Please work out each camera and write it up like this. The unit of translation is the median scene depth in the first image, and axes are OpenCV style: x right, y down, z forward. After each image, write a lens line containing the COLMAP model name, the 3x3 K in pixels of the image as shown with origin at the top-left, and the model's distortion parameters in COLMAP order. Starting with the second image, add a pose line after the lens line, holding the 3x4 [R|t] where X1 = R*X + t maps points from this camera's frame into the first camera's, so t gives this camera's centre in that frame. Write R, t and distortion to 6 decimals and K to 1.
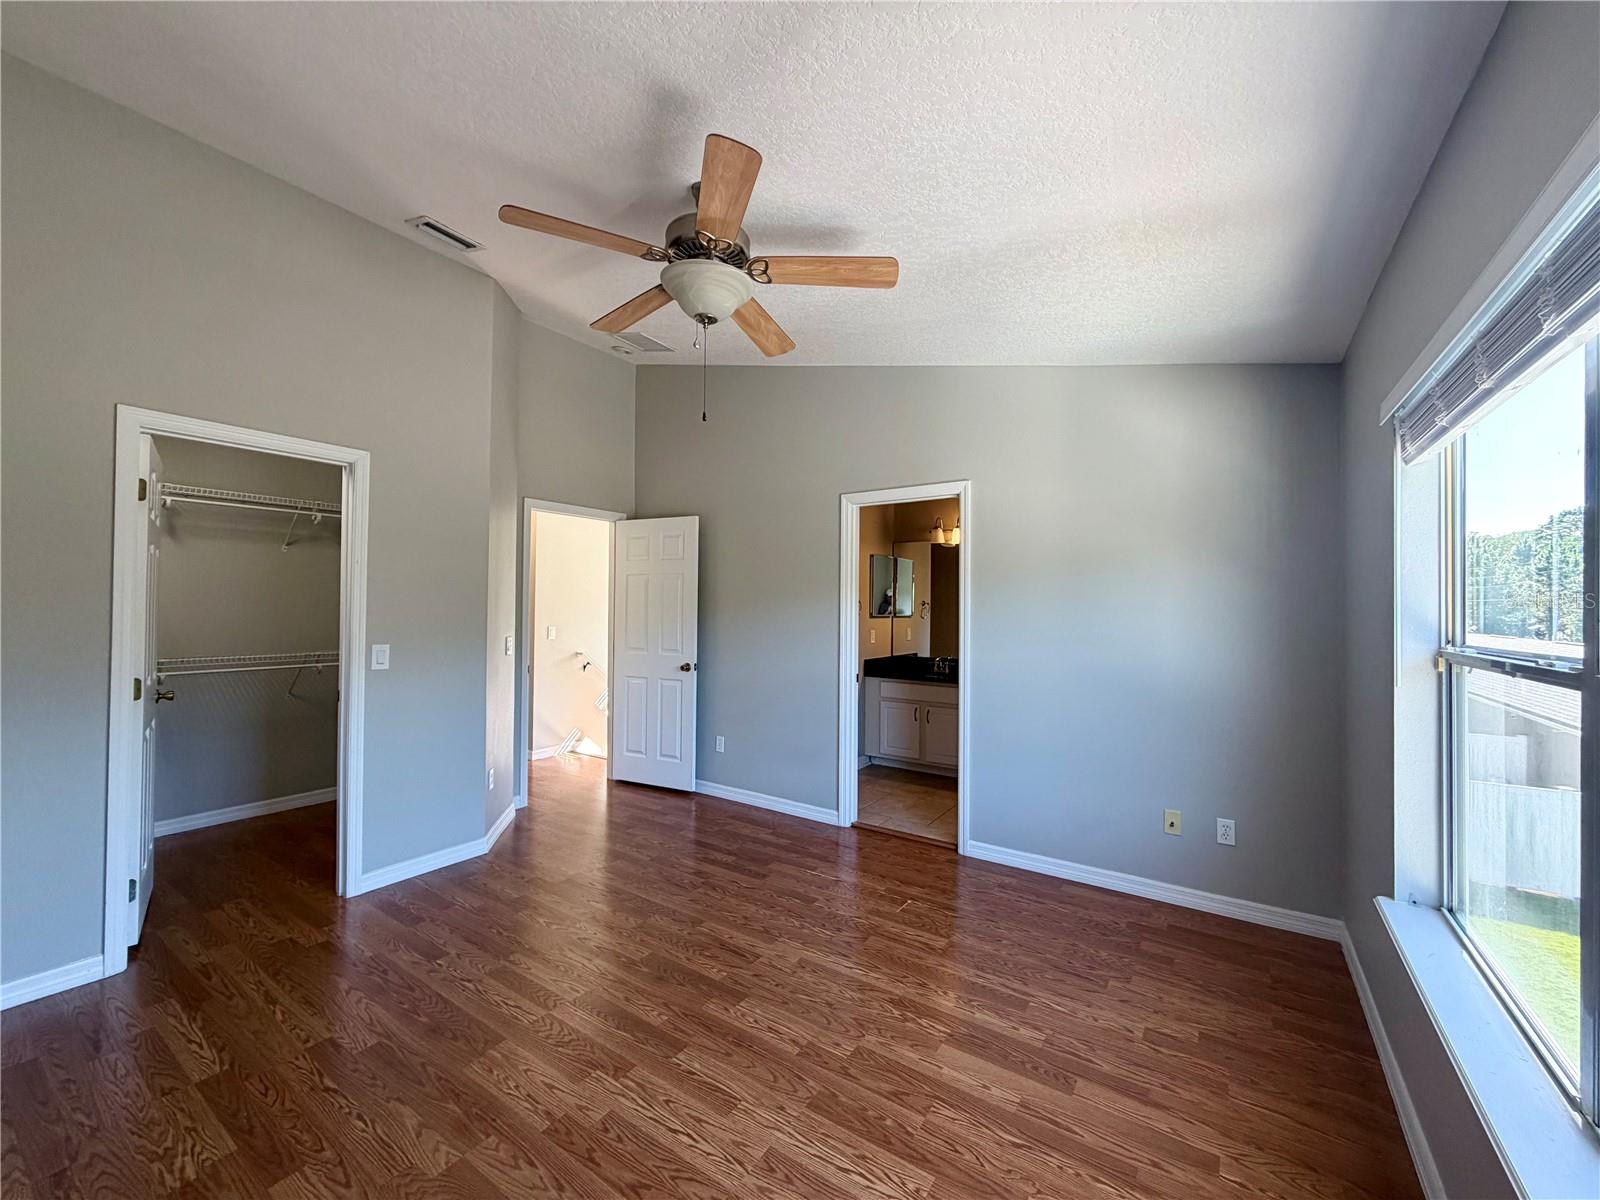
lens RADIAL K [[636.7, 0, 803.8], [0, 636.7, 600.3], [0, 0, 1]] dist [0.001242, 0.000091]
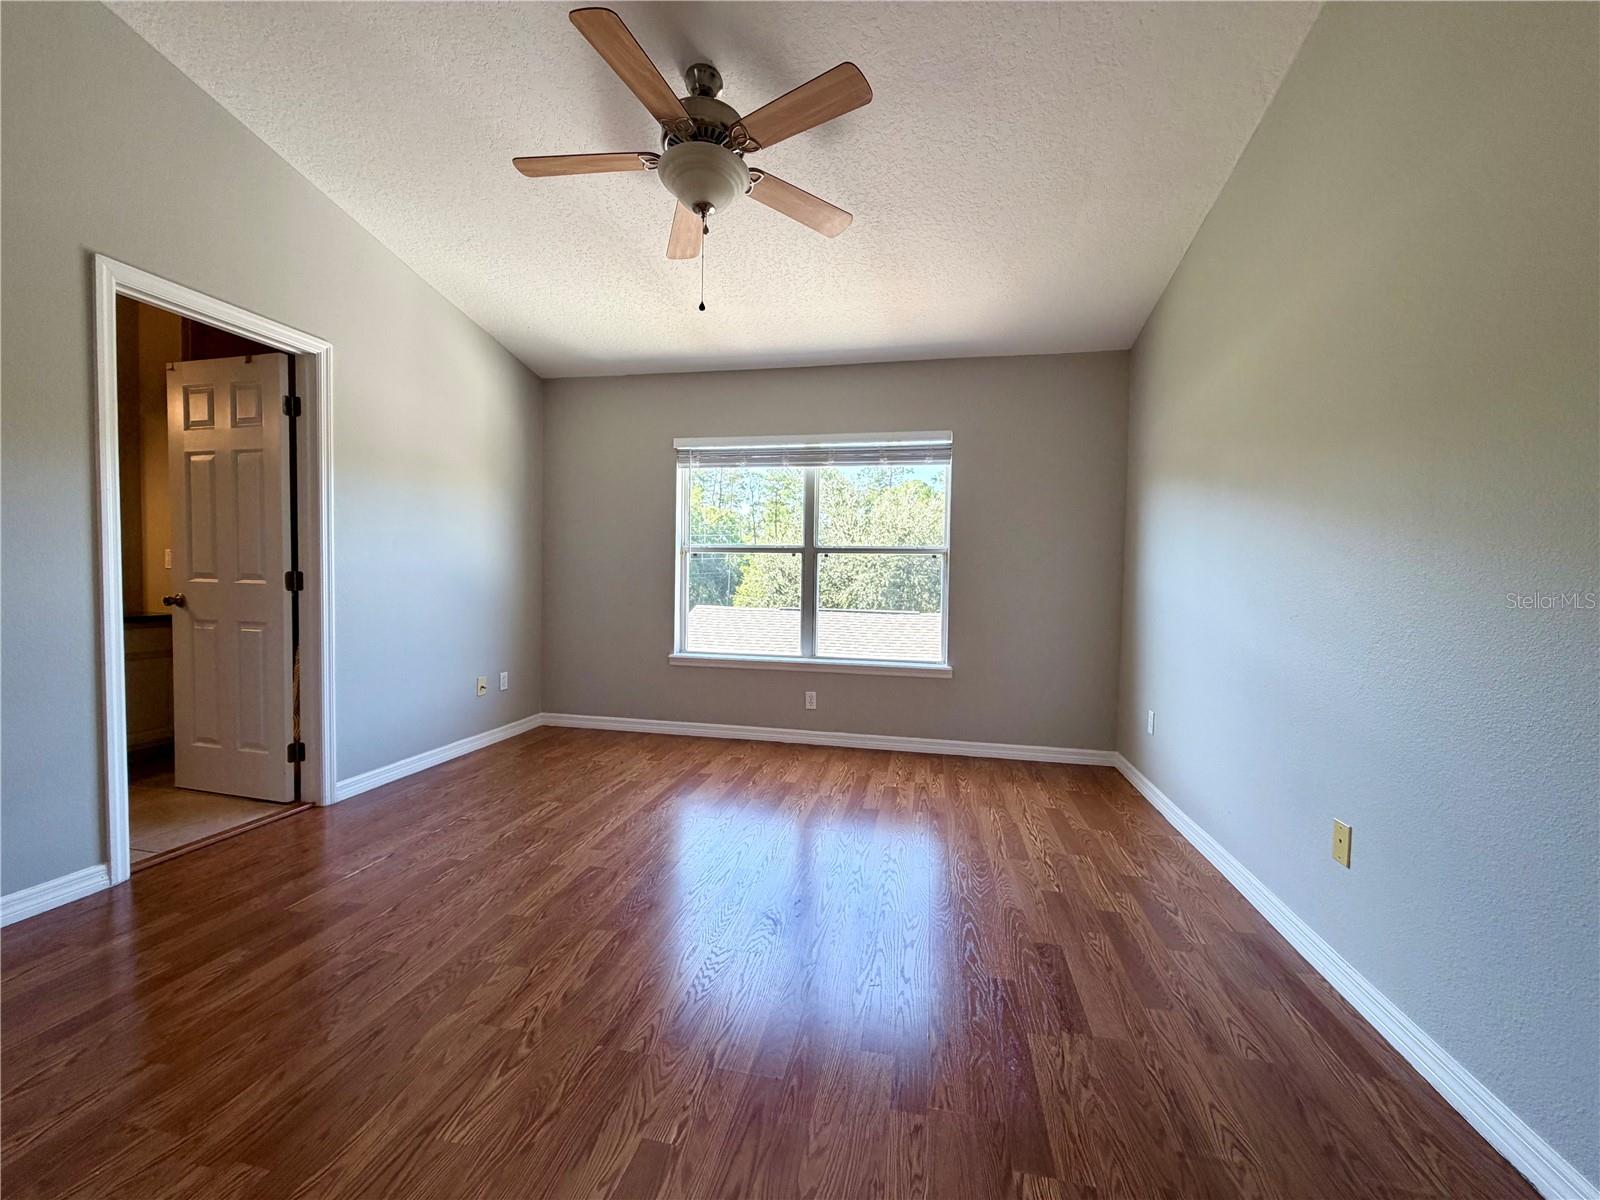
lens RADIAL K [[636.7, 0, 797.5], [0, 636.7, 603.3], [0, 0, 1]] dist [0.001242, 0.000091]
pose [[-0.378895, -0.054681, 0.923823, -0.915464], [-0.034472, 0.998394, 0.044957, 0.106620], [-0.924798, -0.014812, -0.380171, 0.964921]]
